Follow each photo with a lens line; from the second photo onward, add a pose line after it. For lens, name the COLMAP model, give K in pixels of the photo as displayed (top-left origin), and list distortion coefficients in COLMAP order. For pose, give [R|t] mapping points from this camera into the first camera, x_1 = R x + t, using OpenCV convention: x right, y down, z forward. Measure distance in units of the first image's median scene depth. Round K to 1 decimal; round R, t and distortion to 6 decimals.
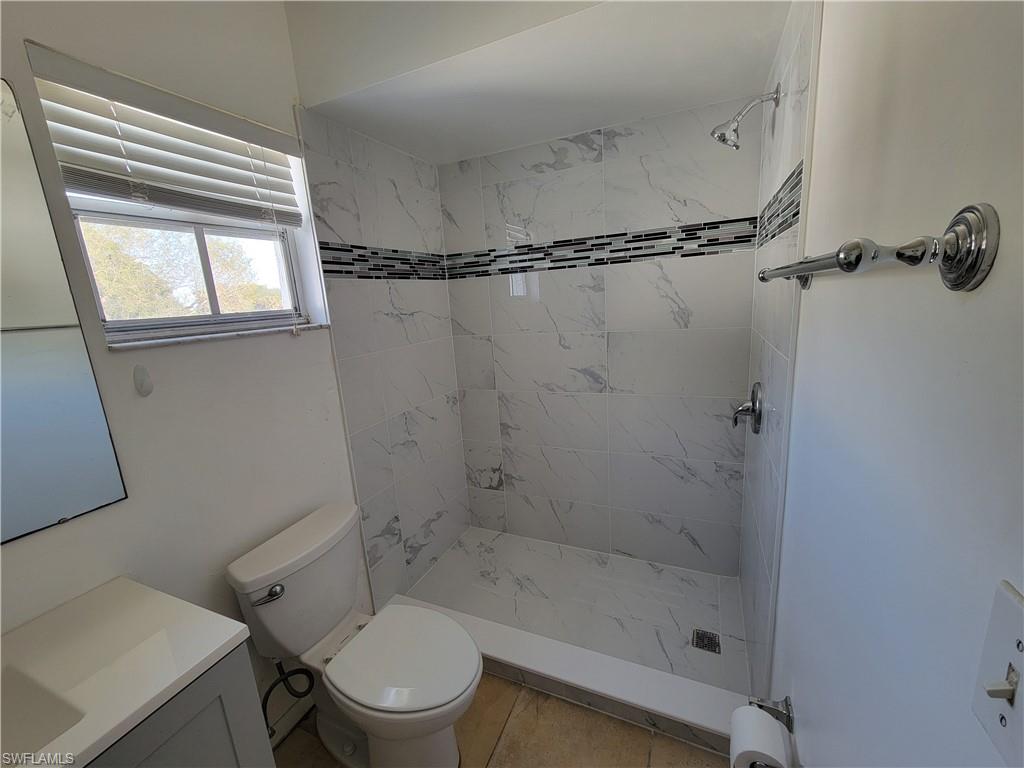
lens RADIAL K [[416.5, 0, 511.8], [0, 416.5, 386.3], [0, 0, 1]] dist [0.004932, 0.000740]
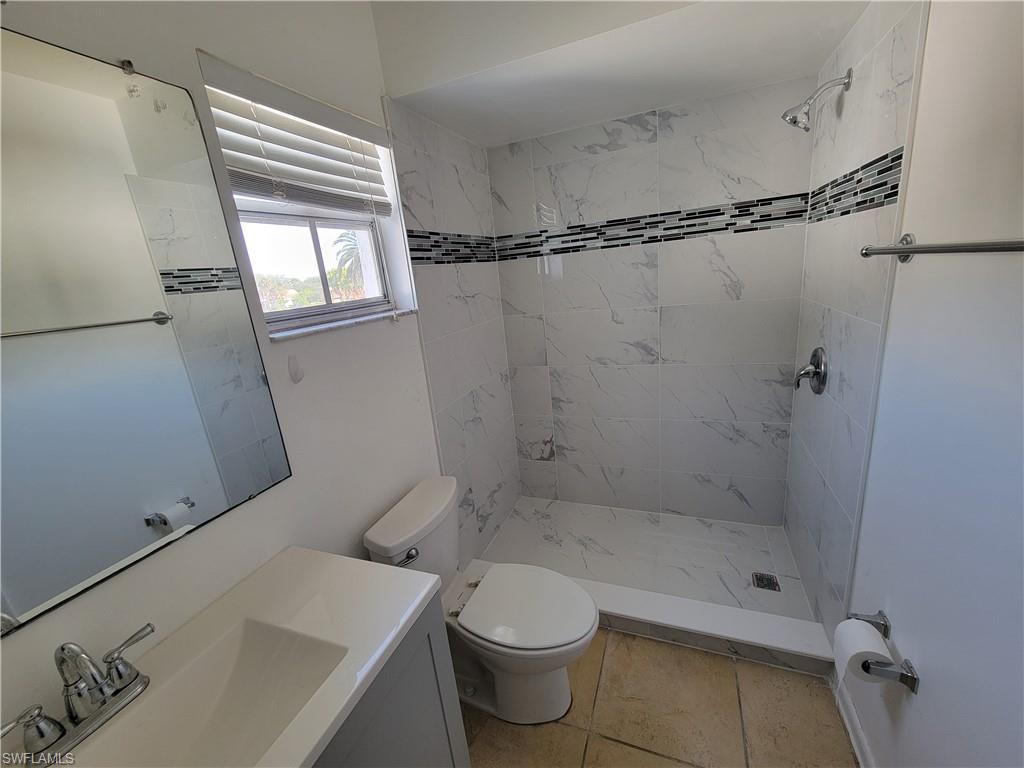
lens RADIAL K [[416.5, 0, 513.6], [0, 416.5, 385.5], [0, 0, 1]] dist [0.004932, 0.000740]
pose [[0.998353, -0.044561, 0.036134, -0.212444], [0.042647, 0.997730, 0.052121, -0.000991], [-0.038374, -0.050494, 0.997987, -0.060247]]
